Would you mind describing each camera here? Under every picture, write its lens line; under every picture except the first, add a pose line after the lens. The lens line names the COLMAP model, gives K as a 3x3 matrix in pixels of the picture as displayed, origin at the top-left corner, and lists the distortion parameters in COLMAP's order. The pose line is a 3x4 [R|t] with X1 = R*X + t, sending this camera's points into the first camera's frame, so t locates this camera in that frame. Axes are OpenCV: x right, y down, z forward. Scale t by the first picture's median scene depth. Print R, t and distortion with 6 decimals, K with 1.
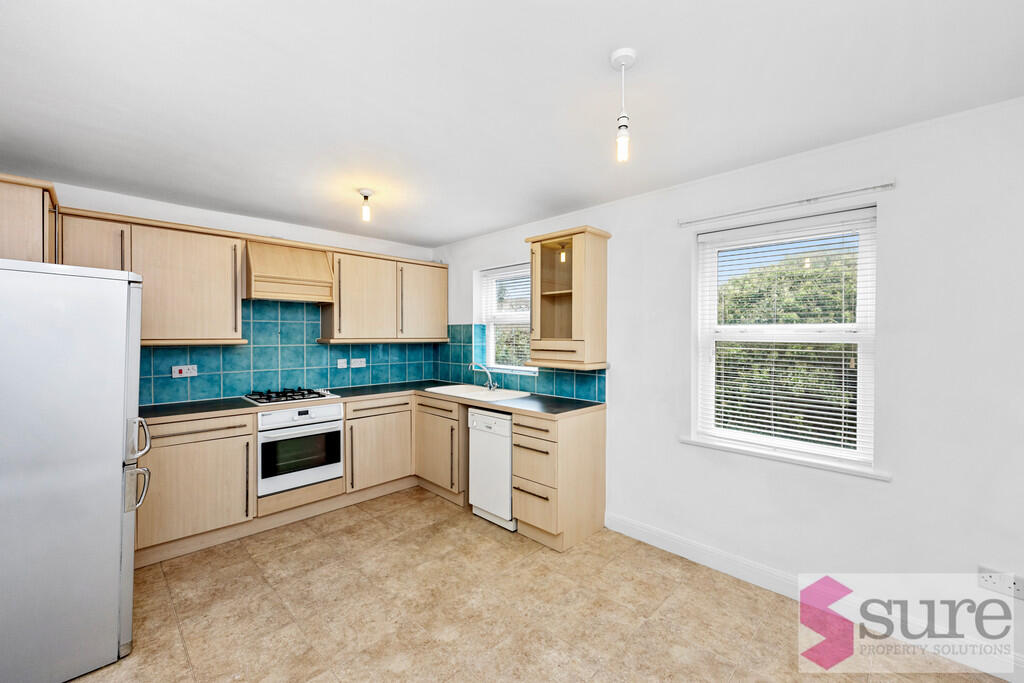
lens RADIAL K [[413.7, 0, 516.0], [0, 413.7, 339.6], [0, 0, 1]] dist [0.001271, 0.000052]
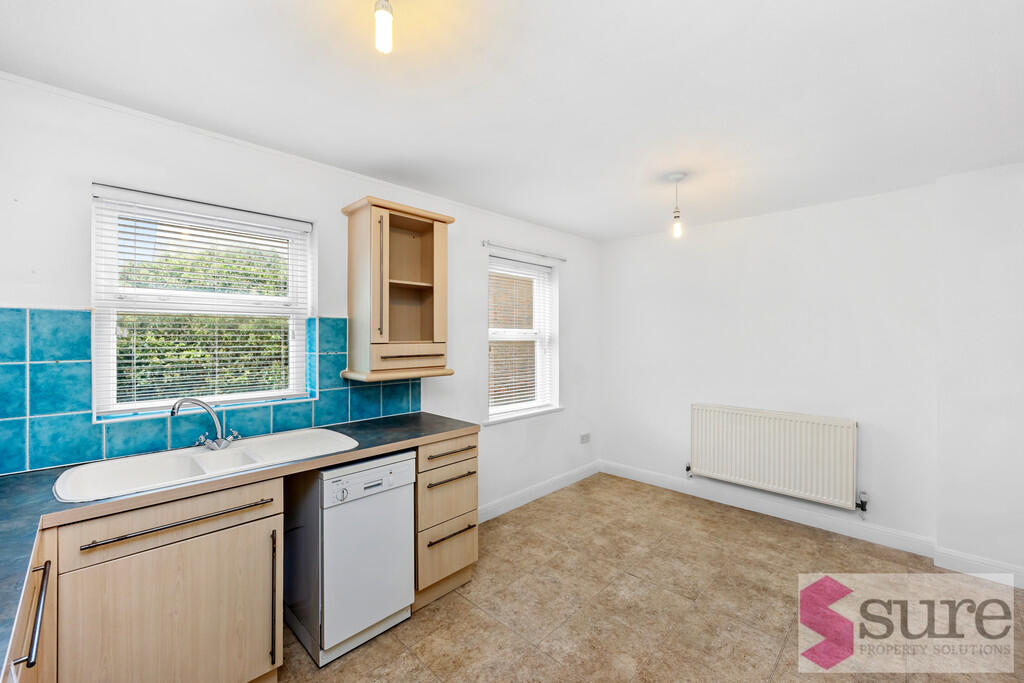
lens RADIAL K [[413.7, 0, 515.9], [0, 413.7, 335.6], [0, 0, 1]] dist [0.001271, 0.000052]
pose [[-0.012757, -0.000926, 0.999918, -0.738570], [0.012342, 0.999923, 0.001083, -0.011605], [-0.999842, 0.012355, -0.012745, 0.855623]]
